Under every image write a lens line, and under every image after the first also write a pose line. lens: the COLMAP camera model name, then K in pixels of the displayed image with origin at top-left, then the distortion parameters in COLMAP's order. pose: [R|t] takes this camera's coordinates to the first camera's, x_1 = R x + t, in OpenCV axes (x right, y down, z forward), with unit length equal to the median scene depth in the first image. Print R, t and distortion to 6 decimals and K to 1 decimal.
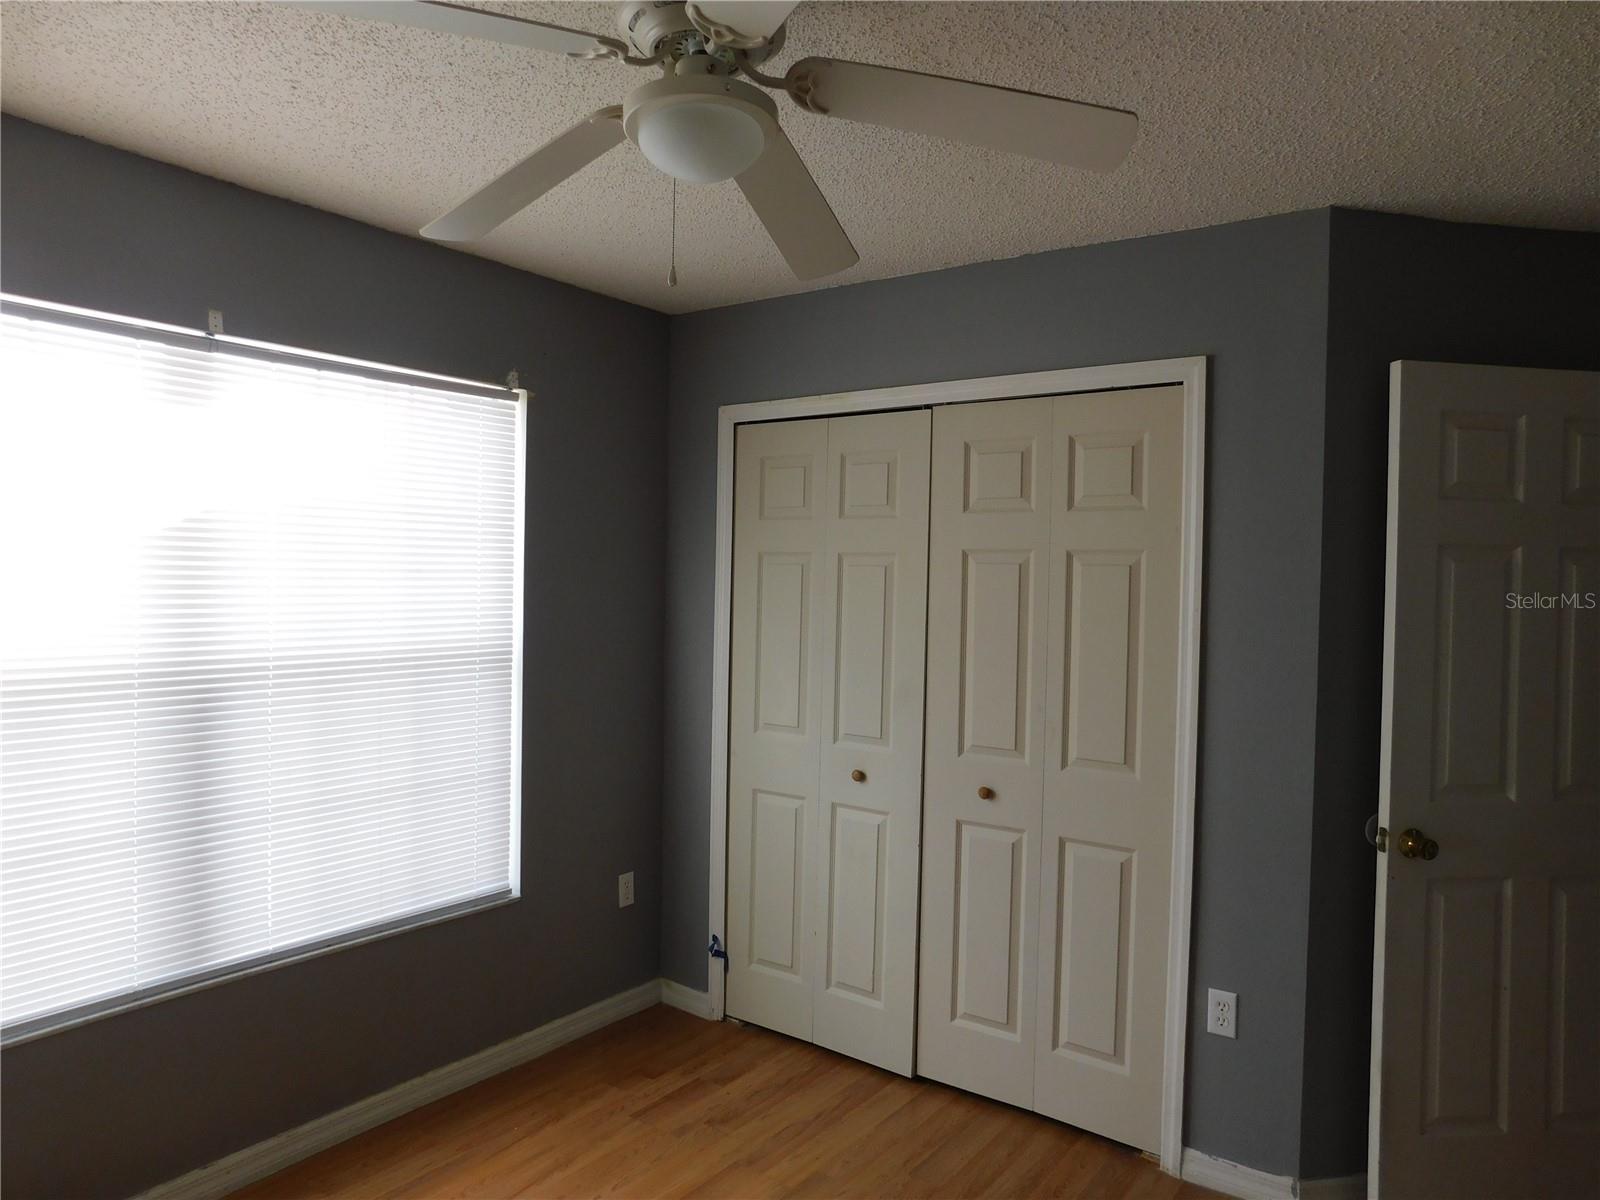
lens RADIAL K [[1052.4, 0, 800.0], [0, 1052.4, 600.0], [0, 0, 1]] dist [-0.039389, 0.000594]
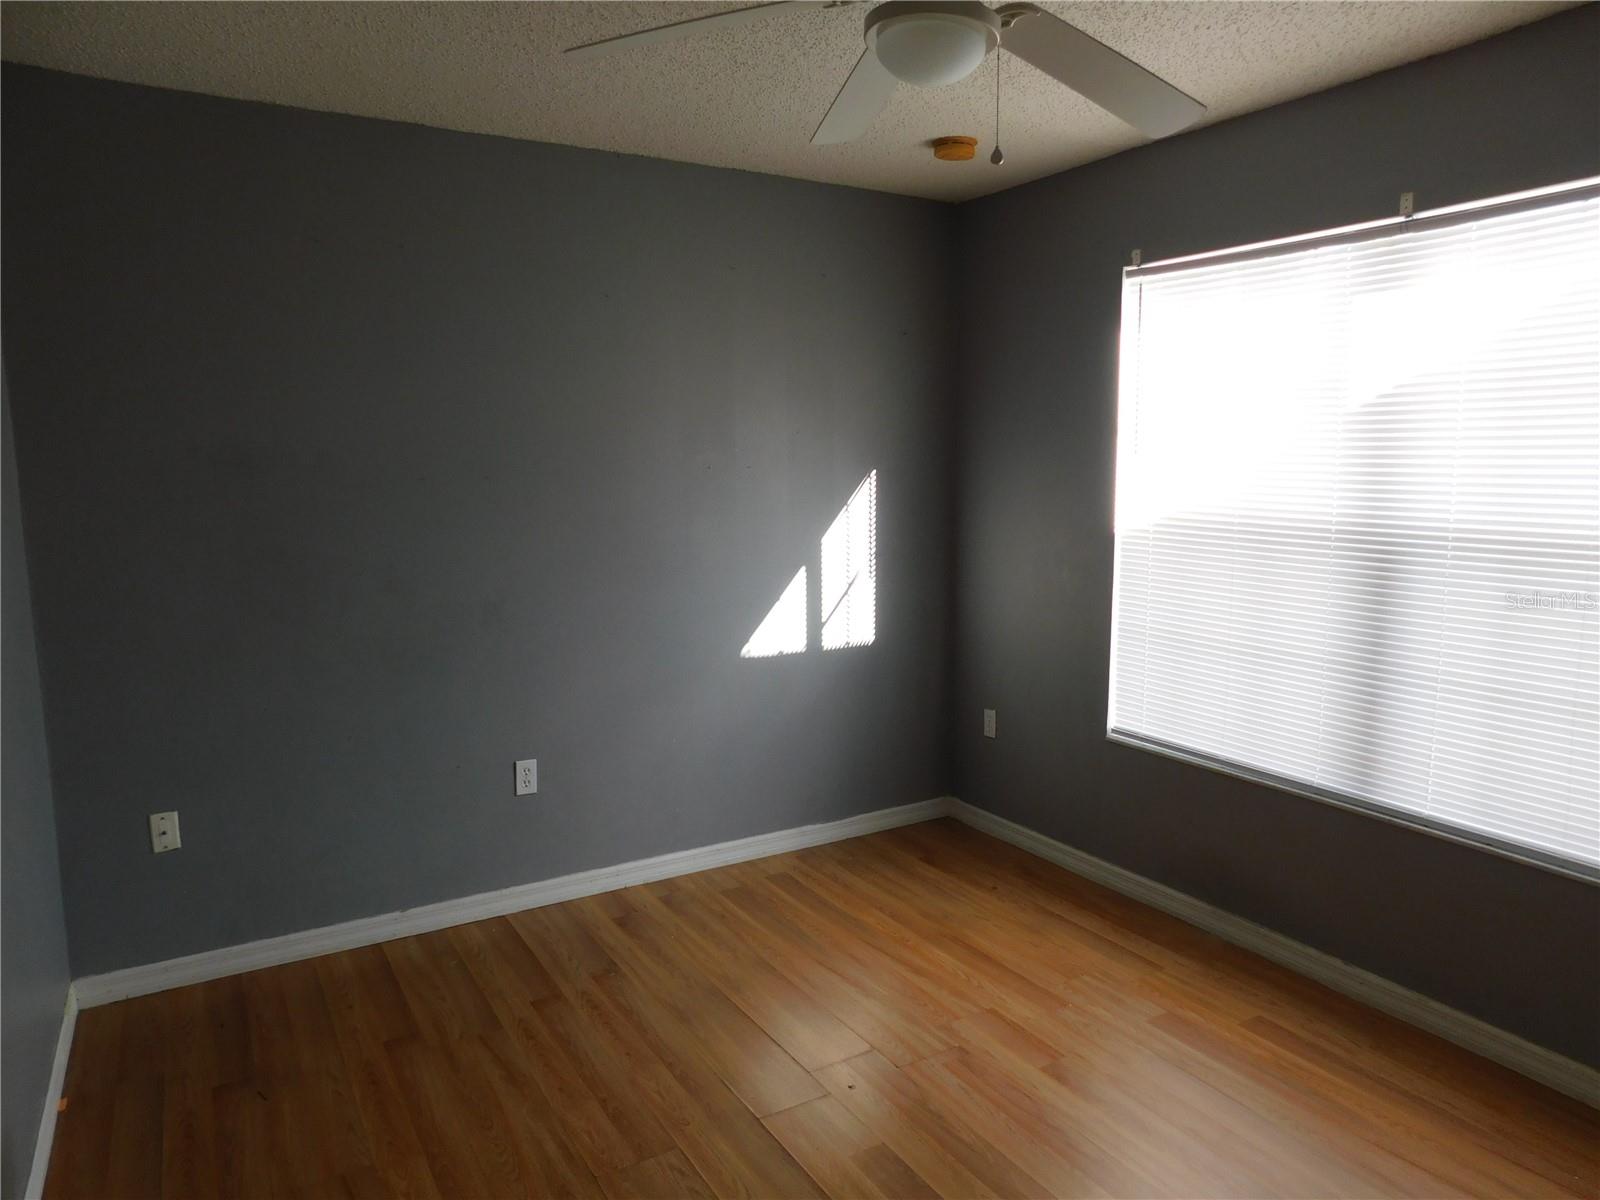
lens RADIAL K [[1052.4, 0, 800.0], [0, 1052.4, 600.0], [0, 0, 1]] dist [-0.039389, 0.000594]
pose [[-0.409797, 0.115945, -0.904778, 0.657490], [-0.013009, 0.991045, 0.132891, -0.000343], [0.912084, 0.066228, -0.404619, 0.853488]]
